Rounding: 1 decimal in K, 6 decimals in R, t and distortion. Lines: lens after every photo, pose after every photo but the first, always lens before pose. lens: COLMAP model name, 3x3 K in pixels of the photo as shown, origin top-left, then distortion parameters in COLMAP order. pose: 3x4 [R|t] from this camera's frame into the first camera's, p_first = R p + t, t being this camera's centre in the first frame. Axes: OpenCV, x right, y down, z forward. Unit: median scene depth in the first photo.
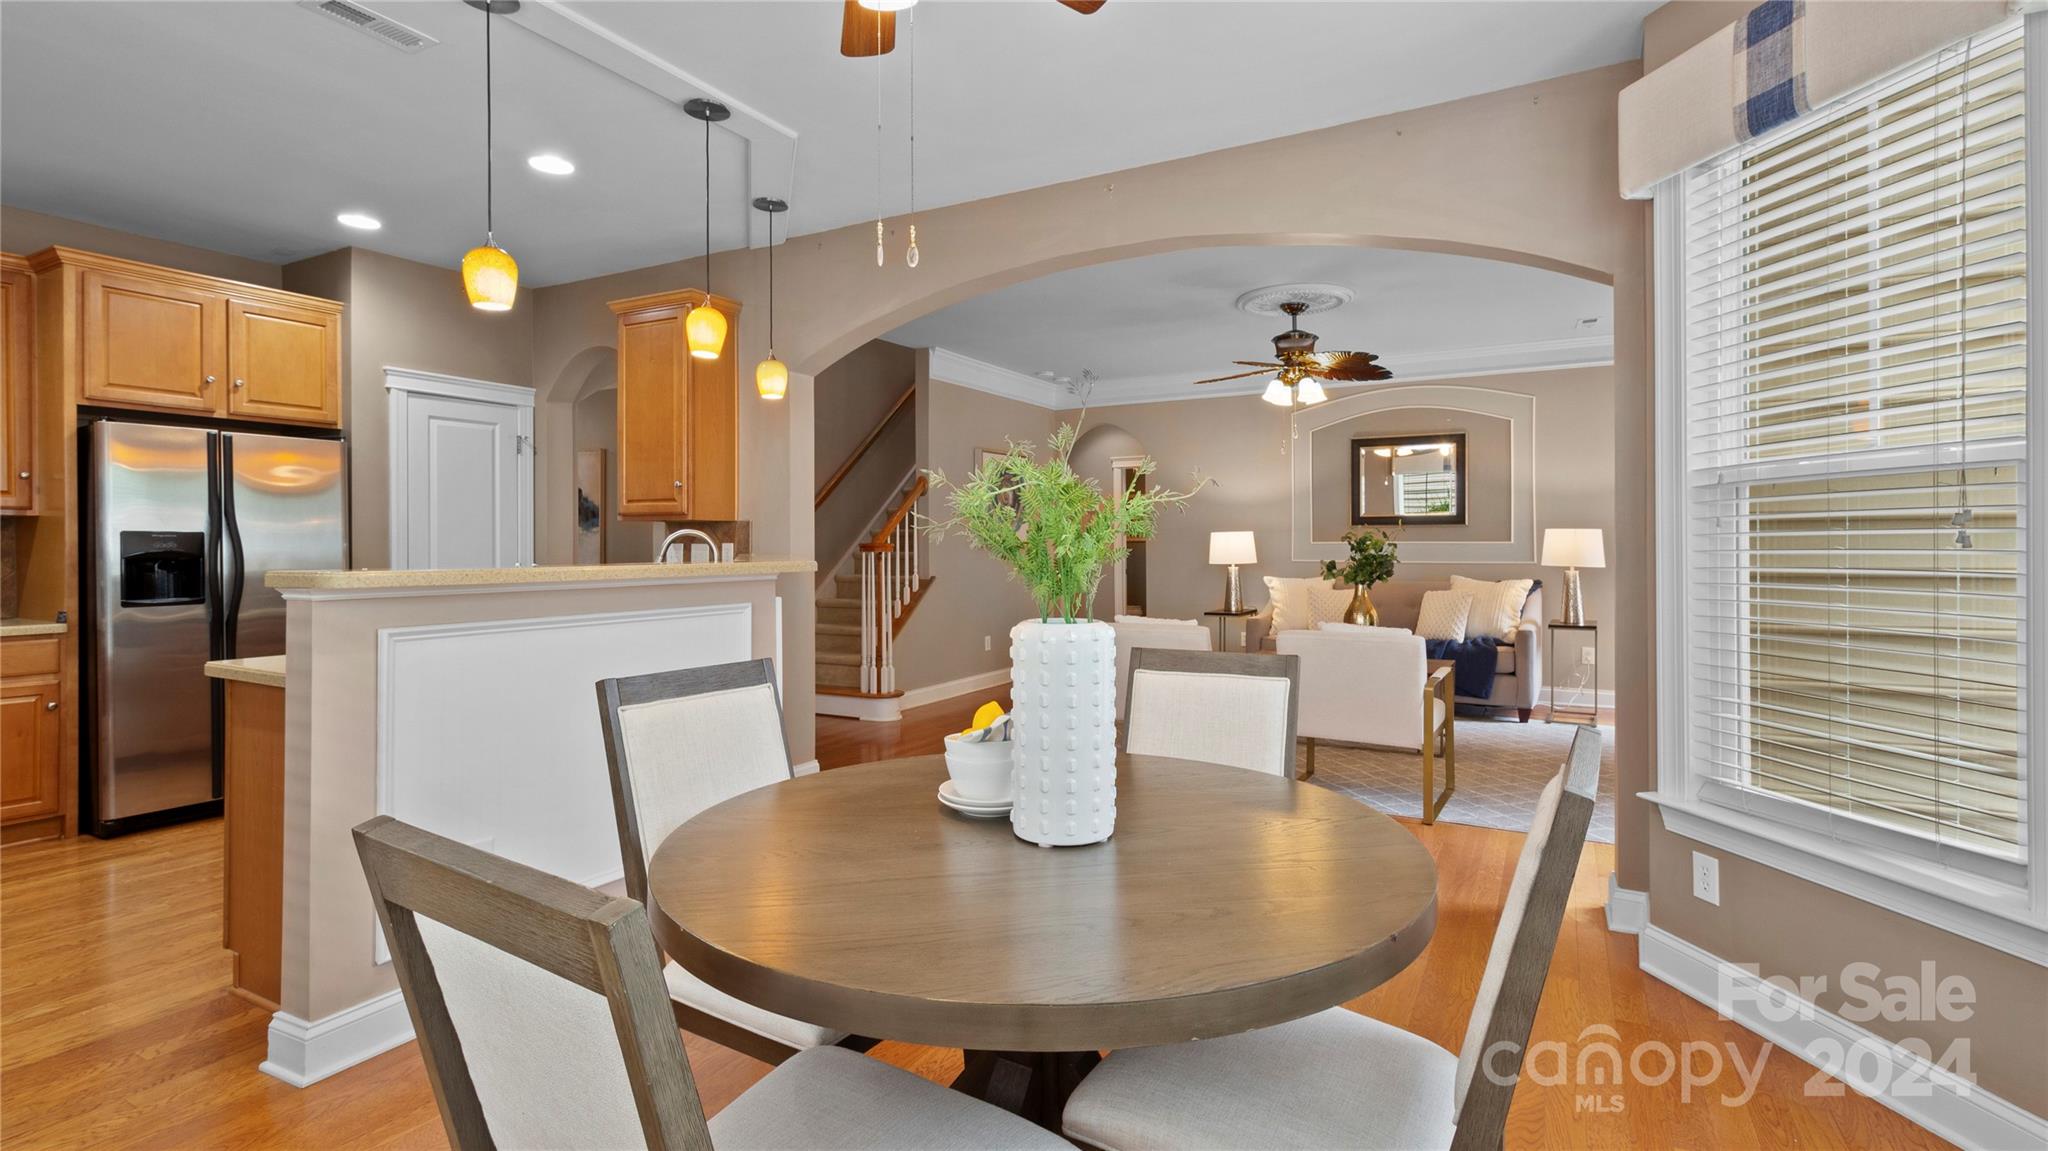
lens RADIAL K [[954.1, 0, 1023.3], [0, 954.1, 552.1], [0, 0, 1]] dist [0.000954, 0.000451]
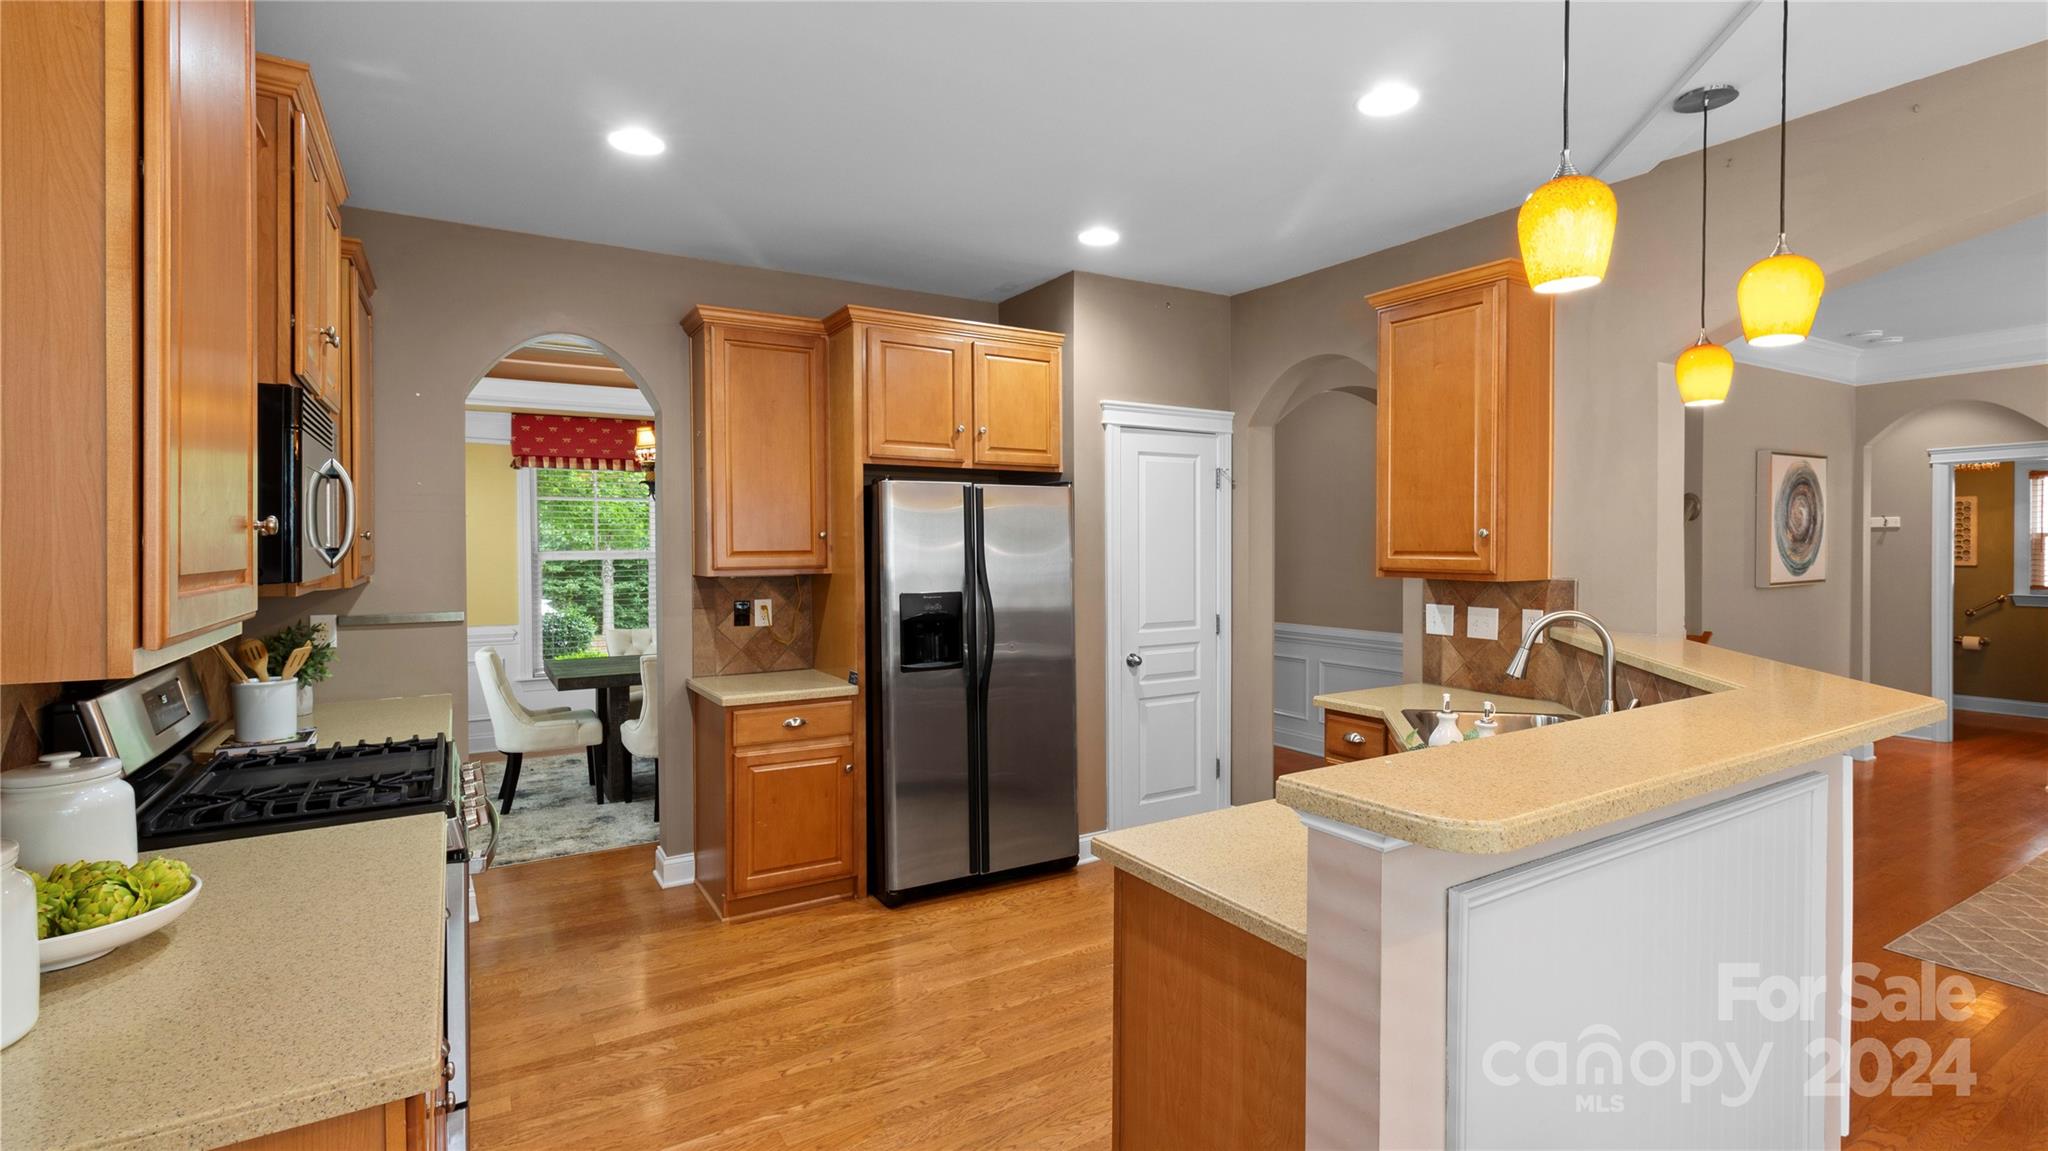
lens RADIAL K [[932.9, 0, 1024.0], [0, 932.9, 575.5], [0, 0, 1]] dist [0.000596, 0.000130]
pose [[0.869427, 0.017387, -0.493755, -0.341754], [-0.003205, 0.999558, 0.029555, -0.063384], [0.494050, -0.024113, 0.869099, 0.222782]]
